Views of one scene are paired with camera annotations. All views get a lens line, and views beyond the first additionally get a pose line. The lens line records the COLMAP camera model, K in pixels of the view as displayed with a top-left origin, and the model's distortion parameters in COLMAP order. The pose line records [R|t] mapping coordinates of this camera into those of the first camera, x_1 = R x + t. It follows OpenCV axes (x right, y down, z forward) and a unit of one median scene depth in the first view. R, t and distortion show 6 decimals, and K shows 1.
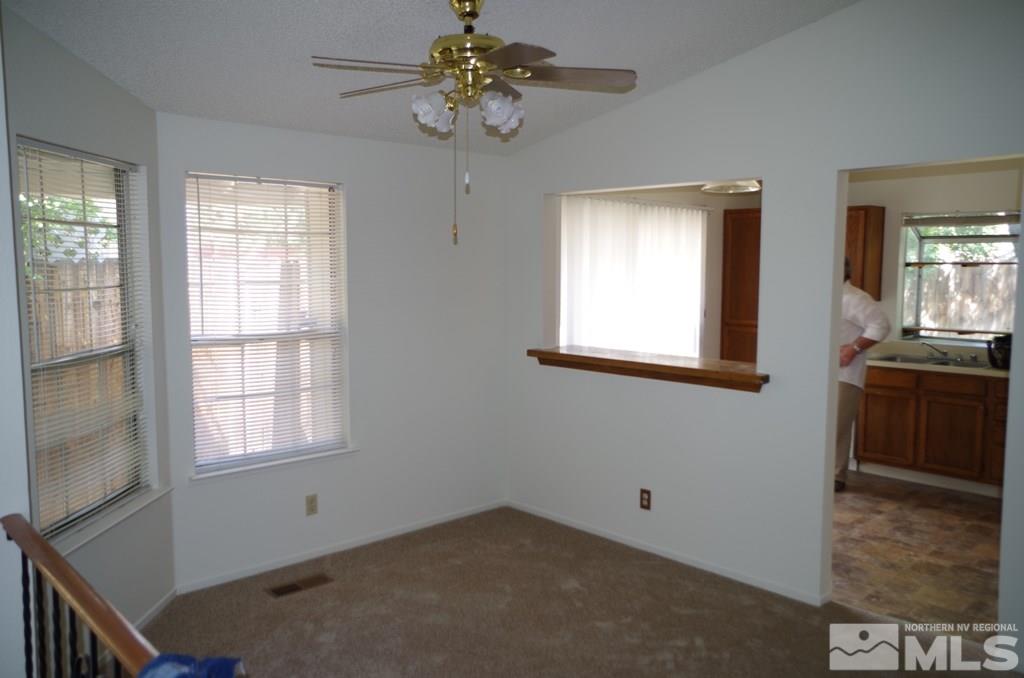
lens RADIAL K [[788.1, 0, 512.0], [0, 788.1, 339.0], [0, 0, 1]] dist [0.005533, 0.007930]
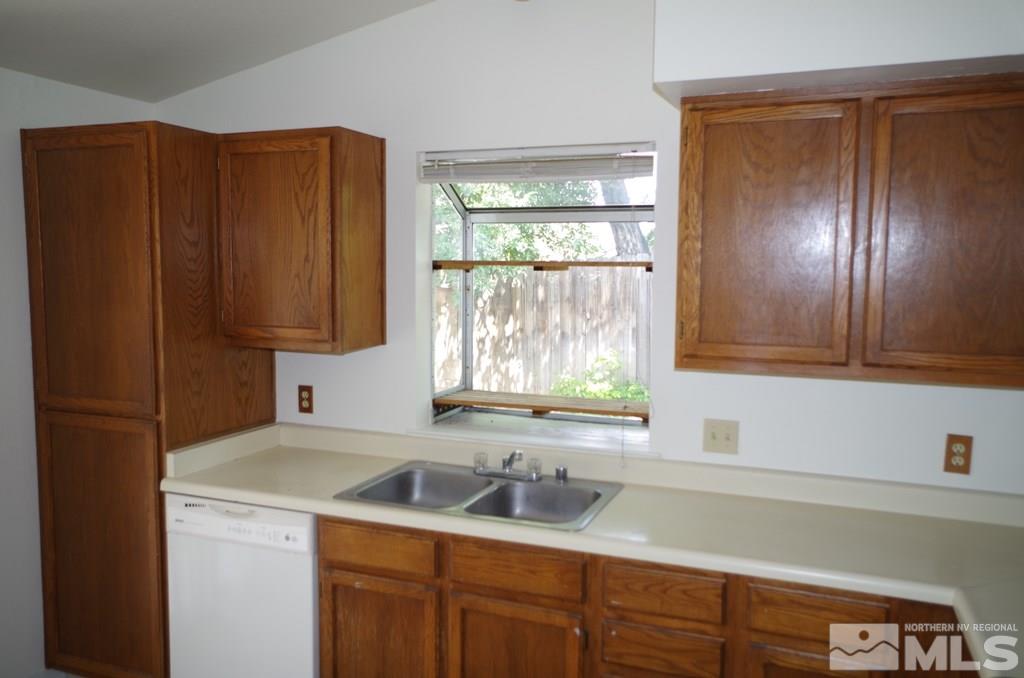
lens RADIAL K [[788.1, 0, 512.0], [0, 788.1, 339.0], [0, 0, 1]] dist [0.005533, 0.007930]
pose [[0.906960, -0.036361, 0.419645, 0.367479], [0.033130, 0.999339, 0.014988, -0.059787], [-0.419913, 0.000309, 0.907564, 0.595312]]
